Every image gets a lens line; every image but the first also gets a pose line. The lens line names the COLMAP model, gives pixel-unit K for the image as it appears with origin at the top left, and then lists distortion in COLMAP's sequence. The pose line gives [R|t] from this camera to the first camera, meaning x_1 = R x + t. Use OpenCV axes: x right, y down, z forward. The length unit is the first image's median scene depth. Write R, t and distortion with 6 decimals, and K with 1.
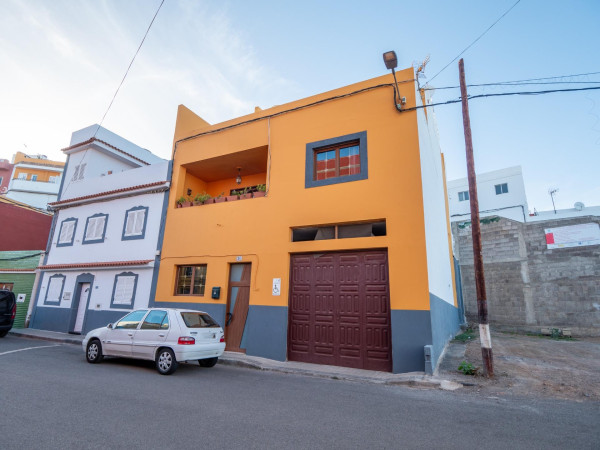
lens RADIAL K [[328.7, 0, 298.2], [0, 328.7, 224.6], [0, 0, 1]] dist [-0.001030, -0.000019]
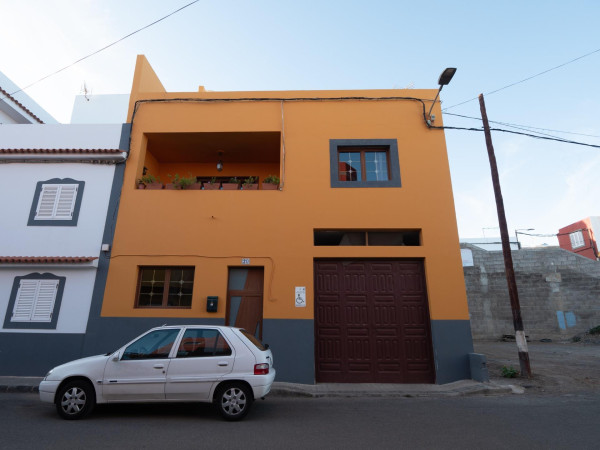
lens RADIAL K [[332.8, 0, 300.2], [0, 332.8, 227.5], [0, 0, 1]] dist [-0.006228, -0.000515]
pose [[0.898859, 0.095686, 0.427664, -0.442042], [-0.085243, 0.995408, -0.043551, 0.046582], [-0.429867, 0.002691, 0.902888, 0.212940]]
